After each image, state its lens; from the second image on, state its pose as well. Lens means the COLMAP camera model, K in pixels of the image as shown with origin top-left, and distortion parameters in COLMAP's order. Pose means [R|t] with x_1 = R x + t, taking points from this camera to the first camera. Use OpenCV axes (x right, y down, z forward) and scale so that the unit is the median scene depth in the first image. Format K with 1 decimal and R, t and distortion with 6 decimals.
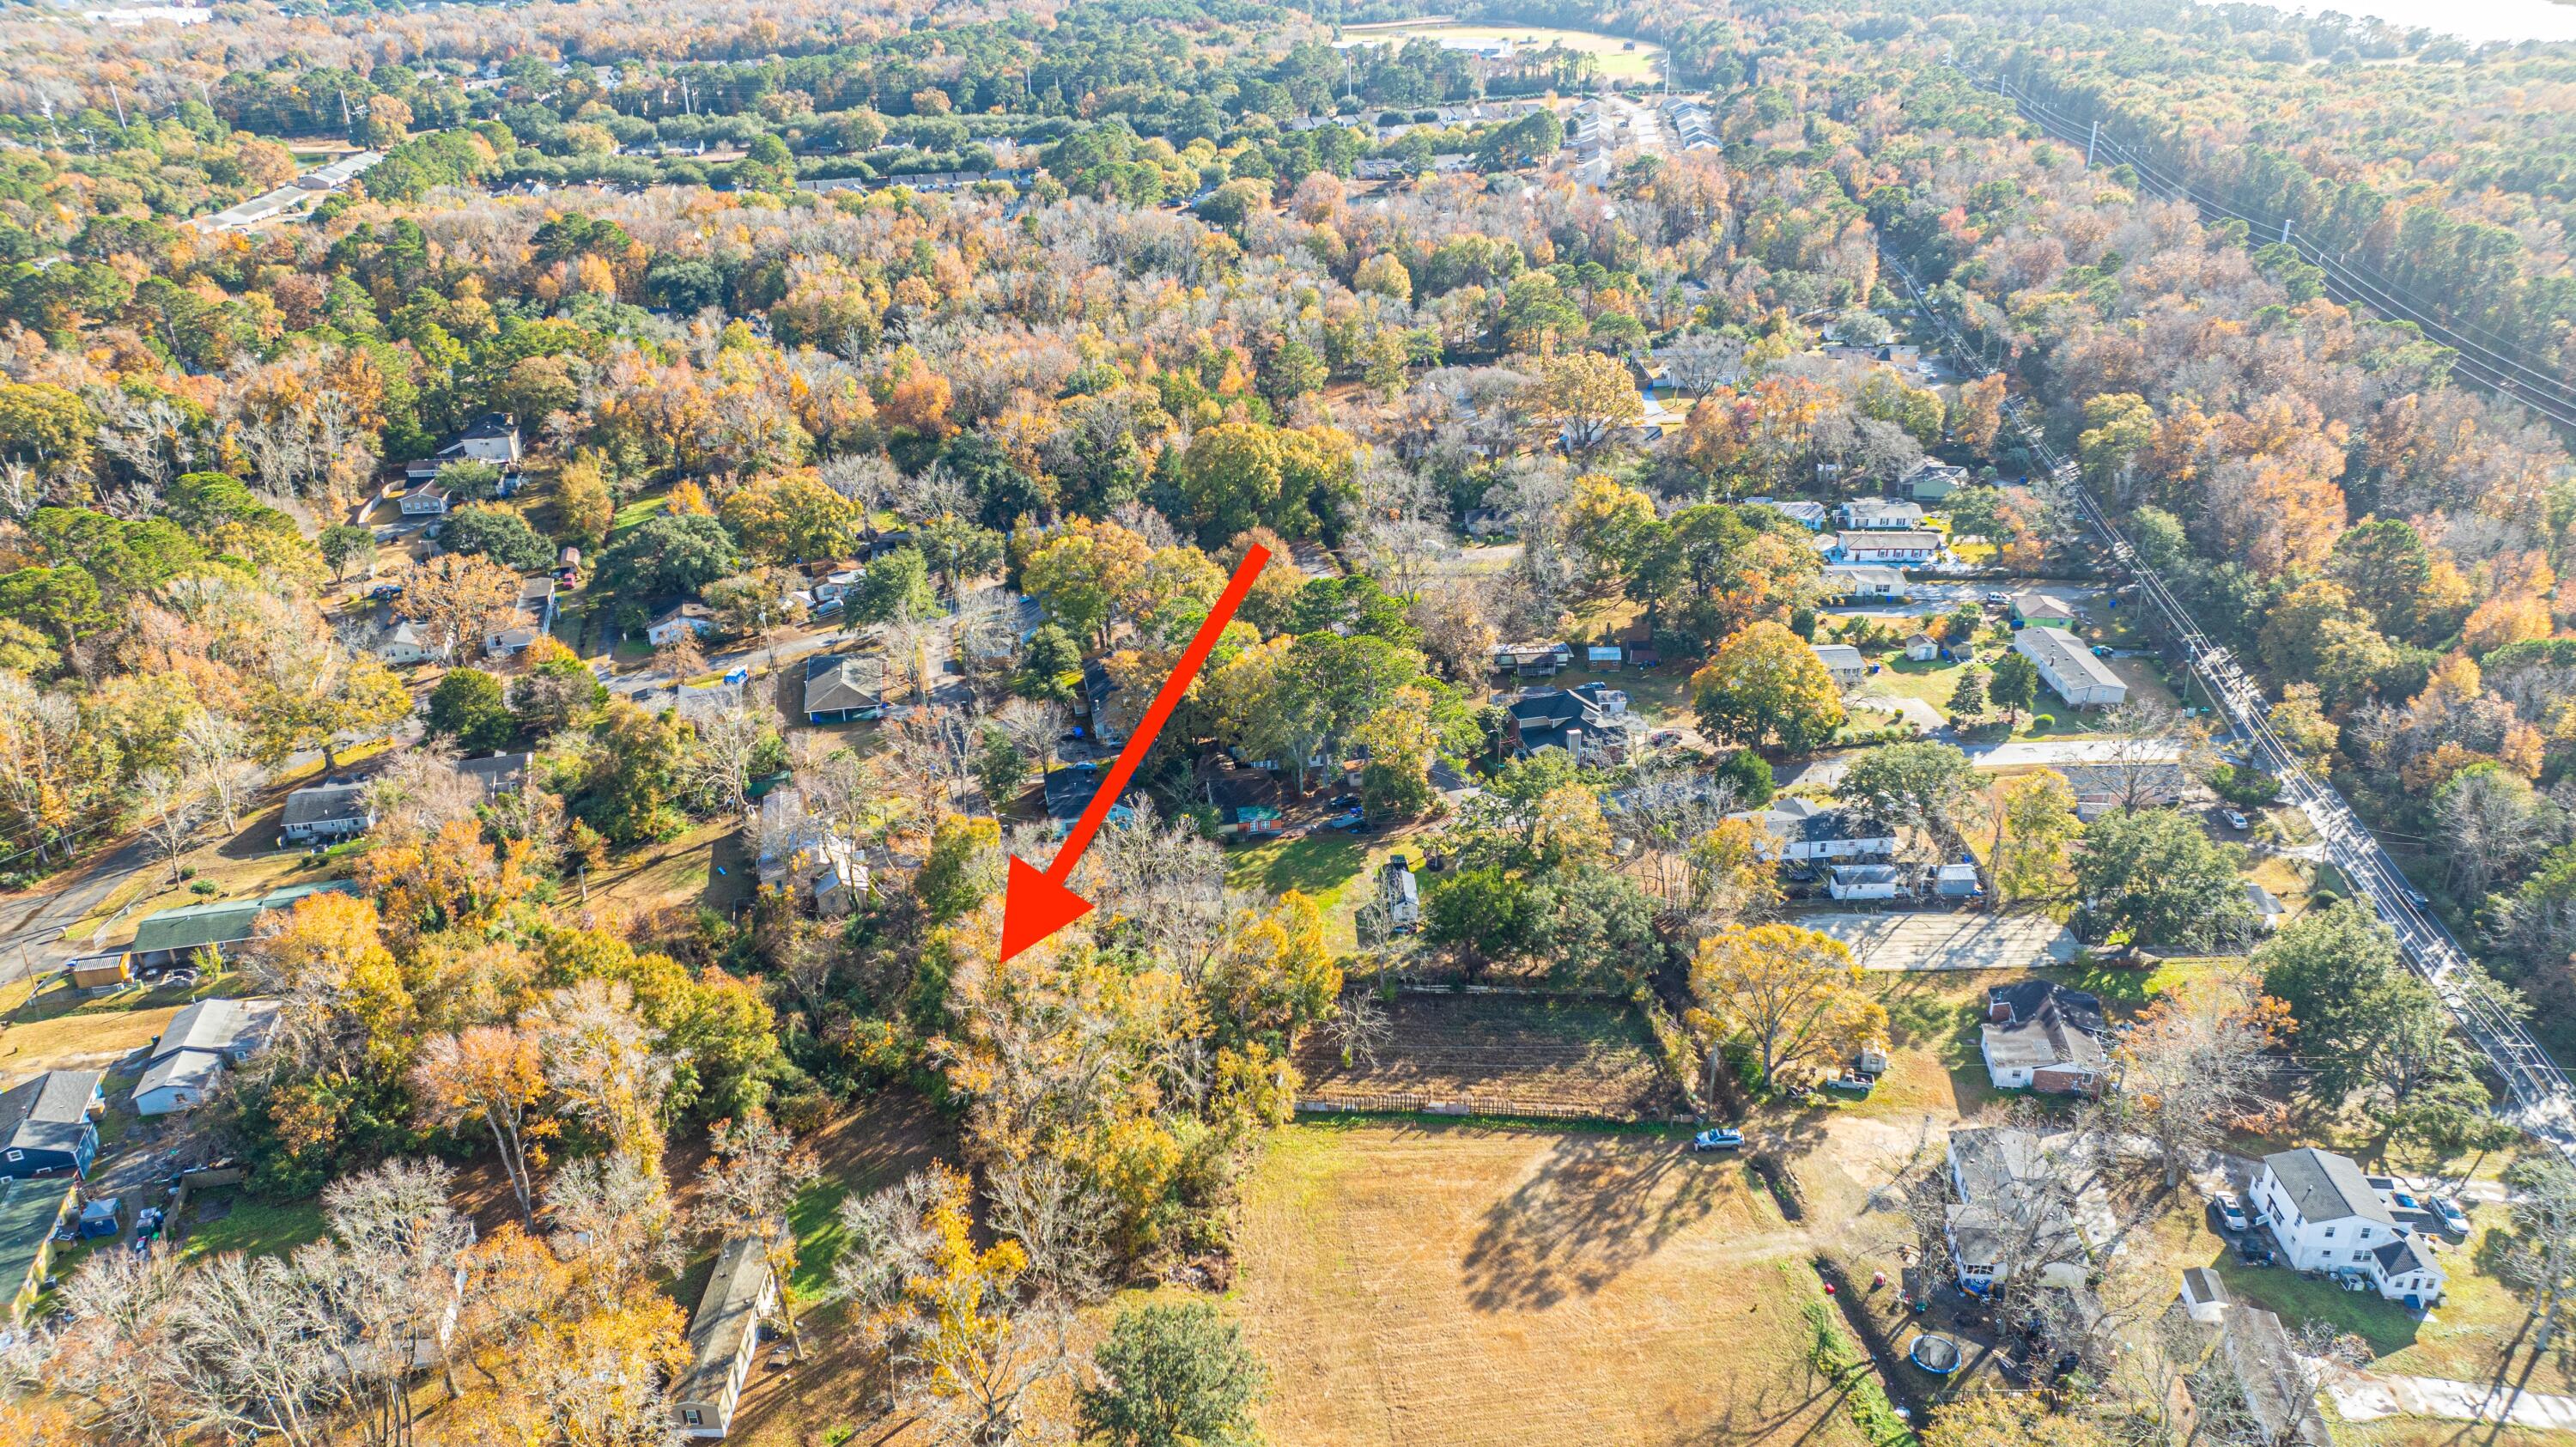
lens RADIAL K [[1808.0, 0, 1288.2], [0, 1808.0, 726.0], [0, 0, 1]] dist [-0.037191, 0.038728]
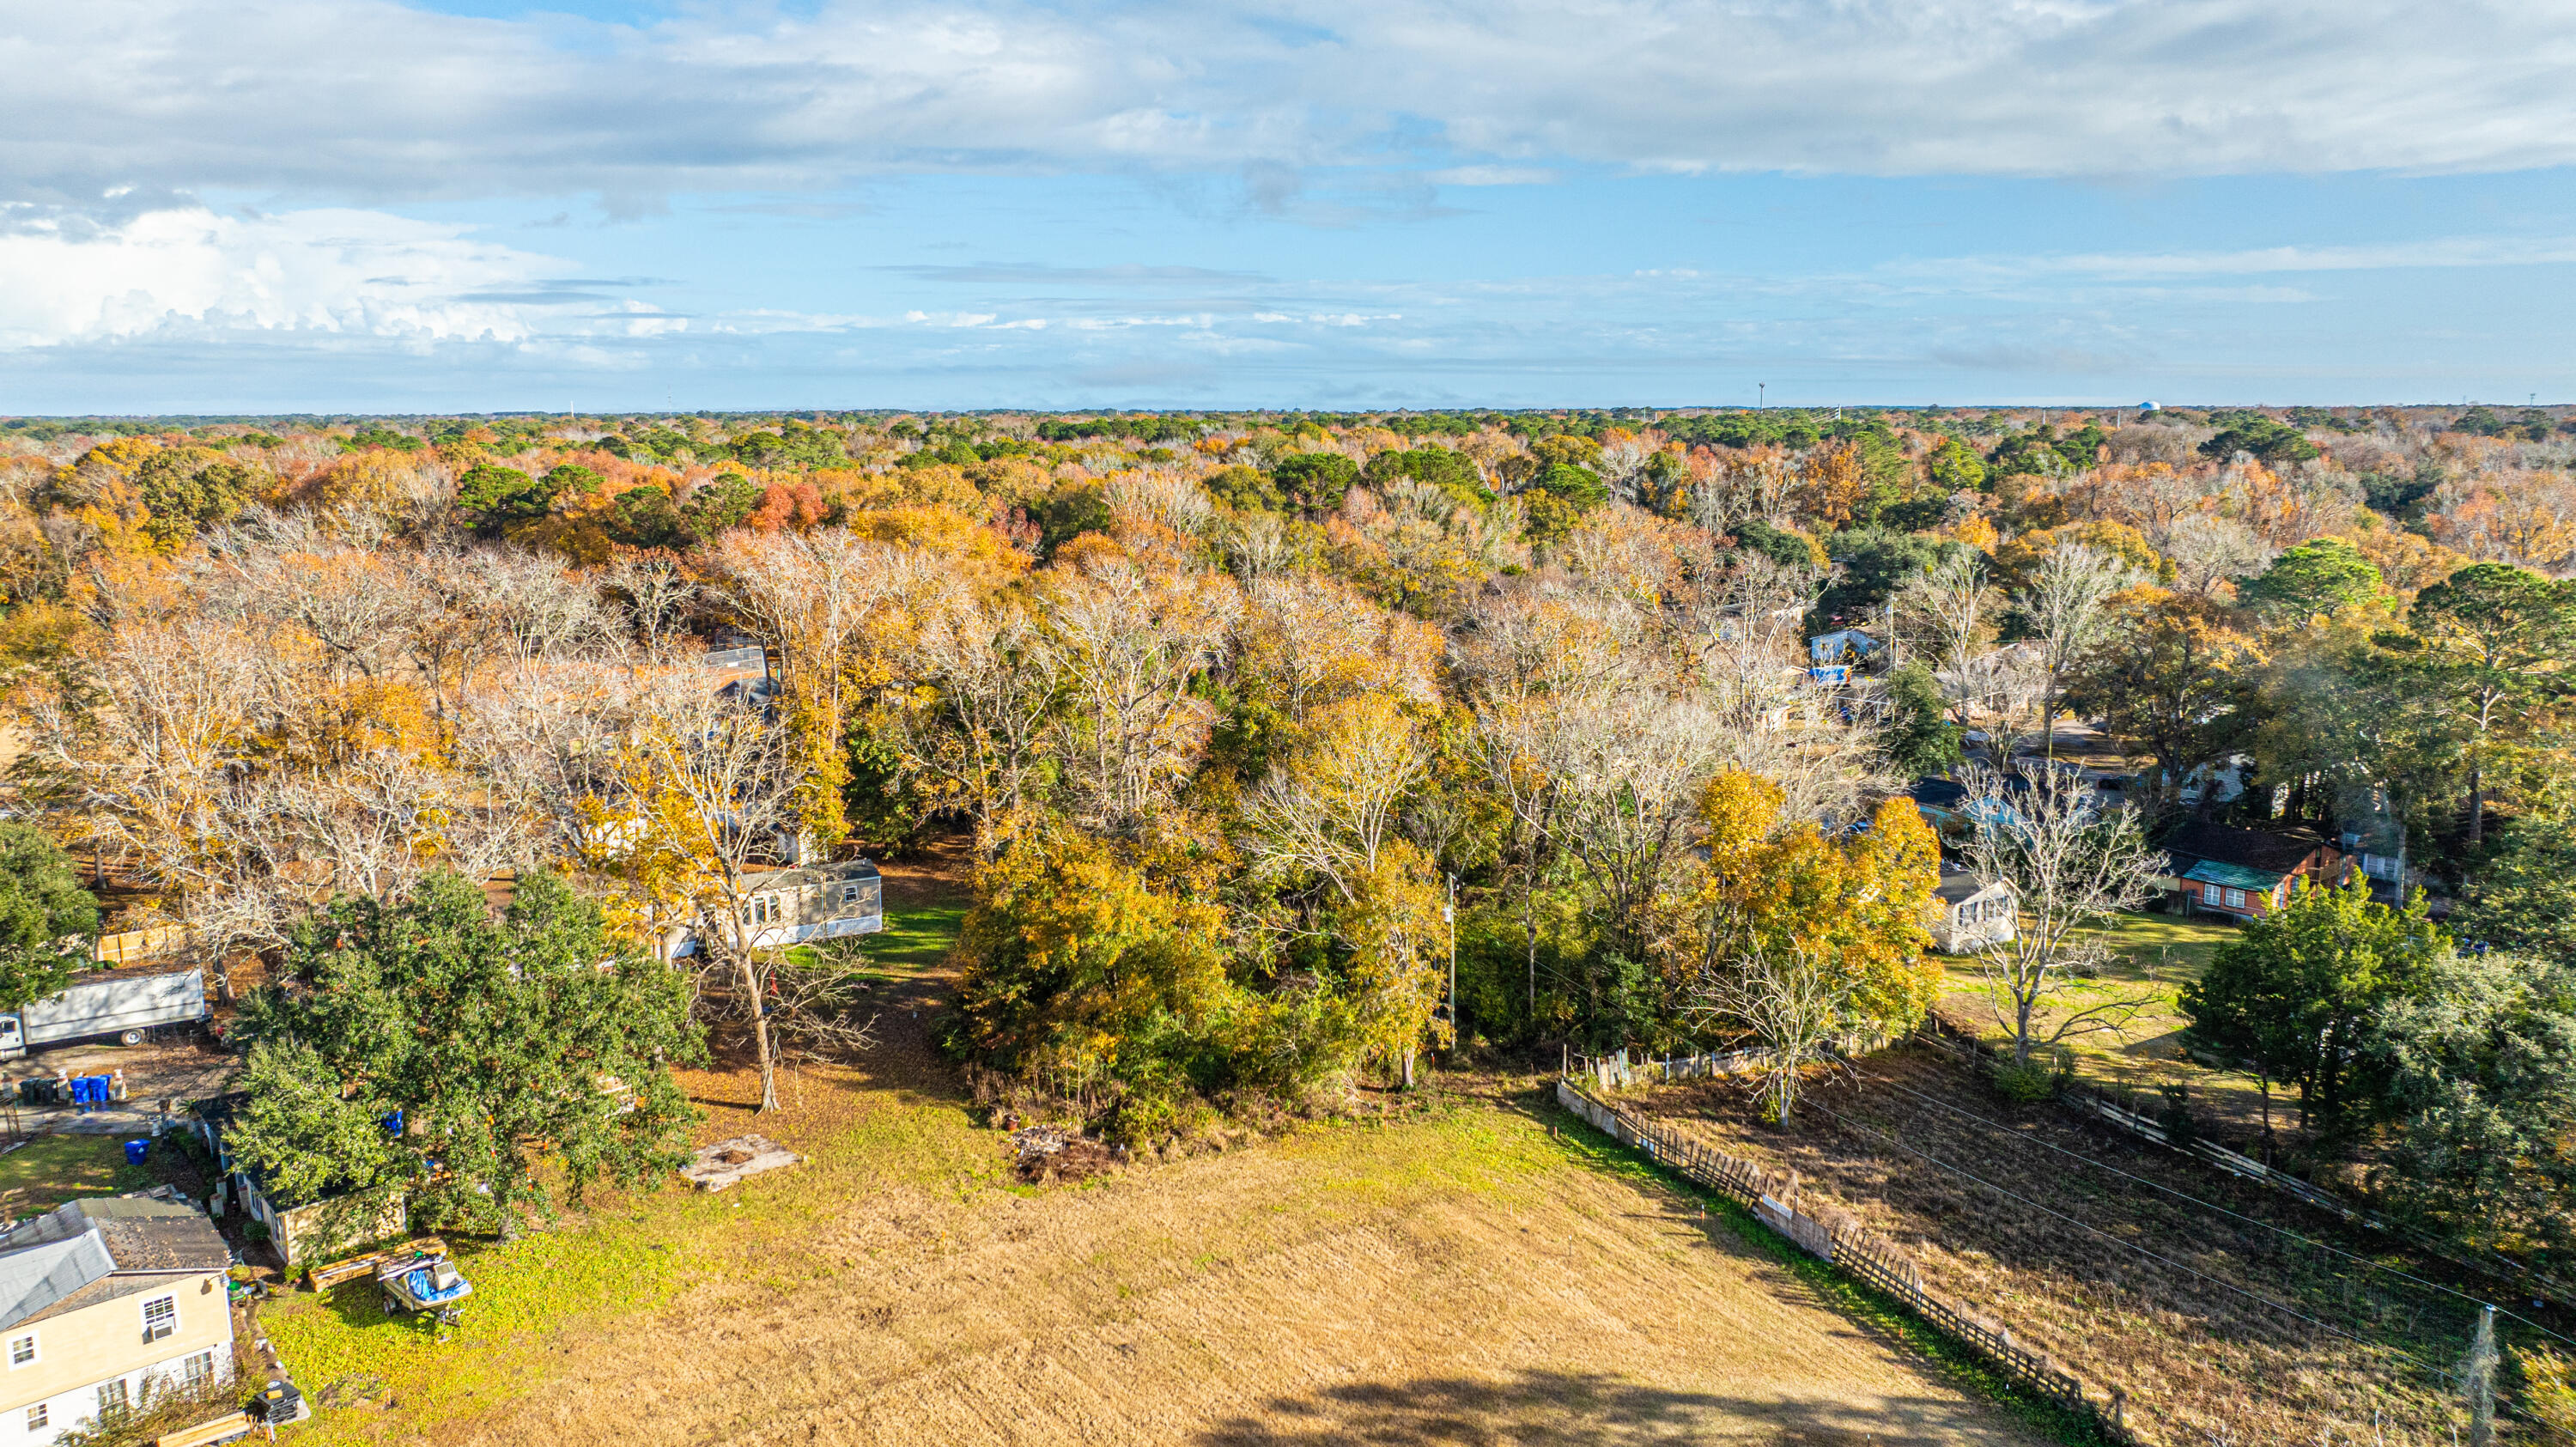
lens RADIAL K [[1808.0, 0, 1291.3], [0, 1808.0, 727.1], [0, 0, 1]] dist [-0.037191, 0.038728]
pose [[0.493499, 0.161061, -0.854703, 0.209216], [-0.377294, 0.925070, -0.043526, 0.099375], [0.783650, 0.343954, 0.517289, 0.392210]]
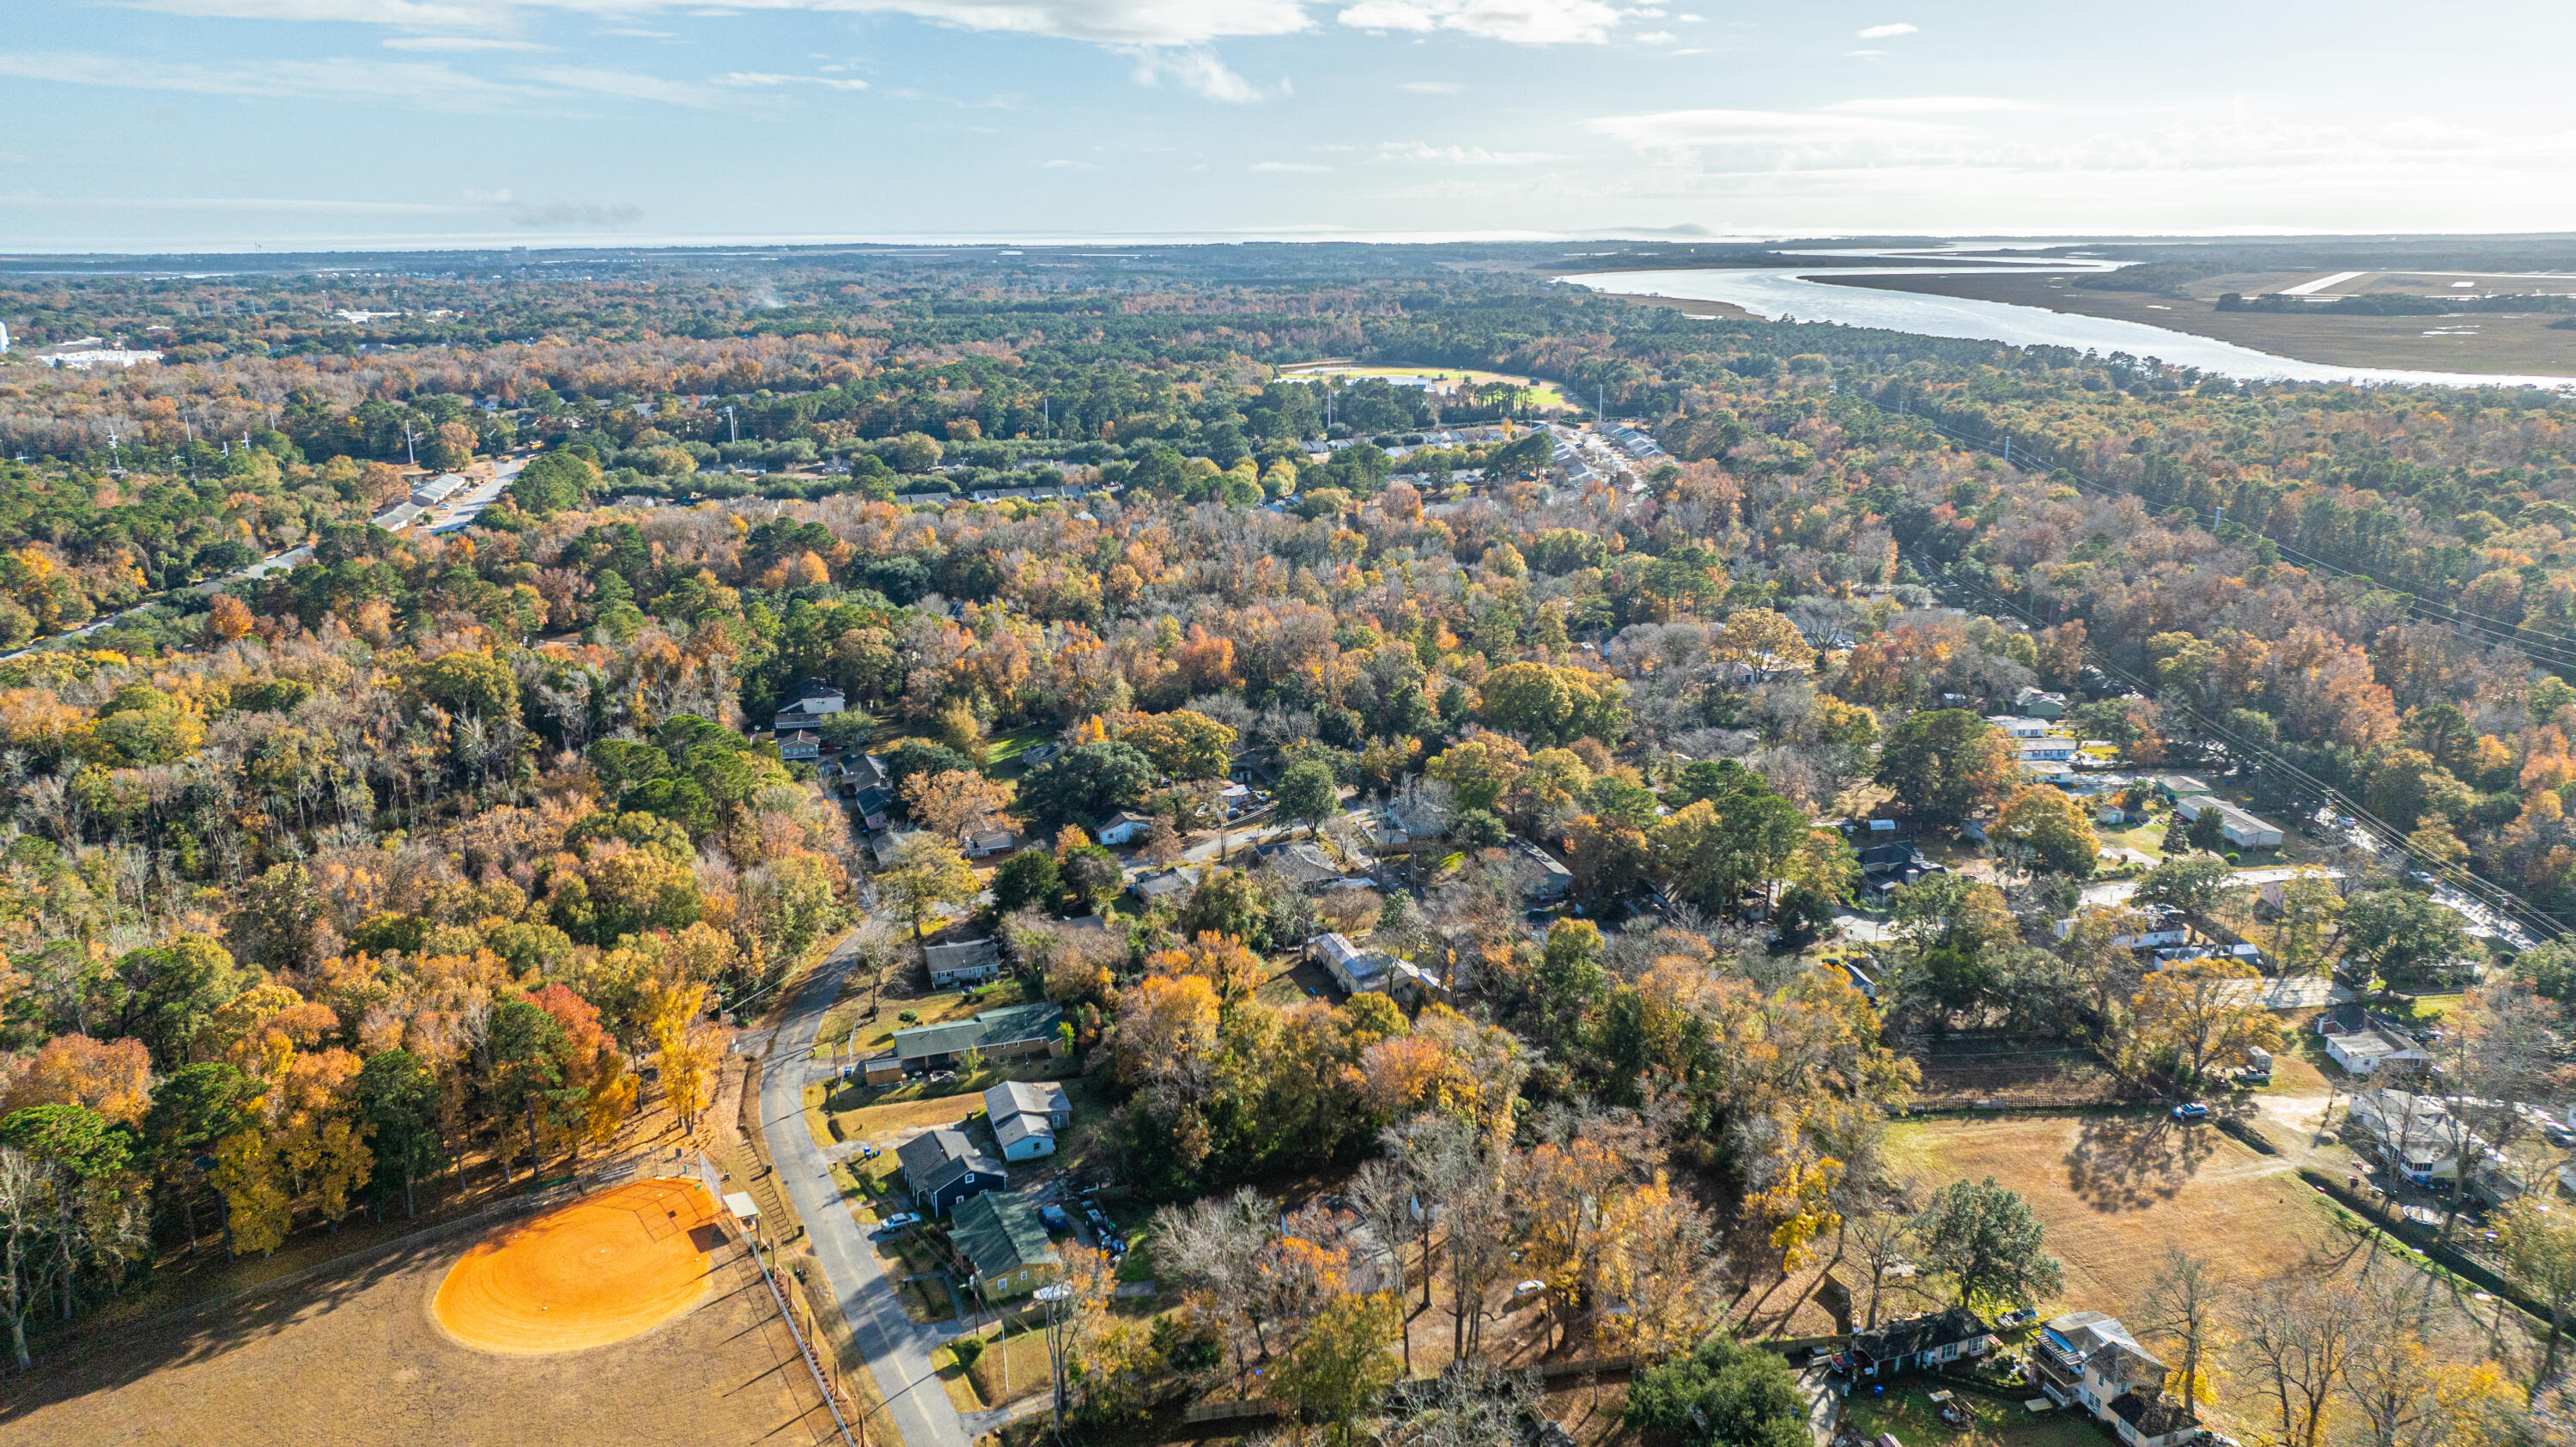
lens RADIAL K [[1808.0, 0, 1290.3], [0, 1808.0, 727.8], [0, 0, 1]] dist [-0.037191, 0.038728]
pose [[0.993644, -0.022229, 0.110350, -0.340705], [0.041094, 0.984282, -0.171758, 0.084503], [-0.104798, 0.175201, 0.978939, -0.189772]]
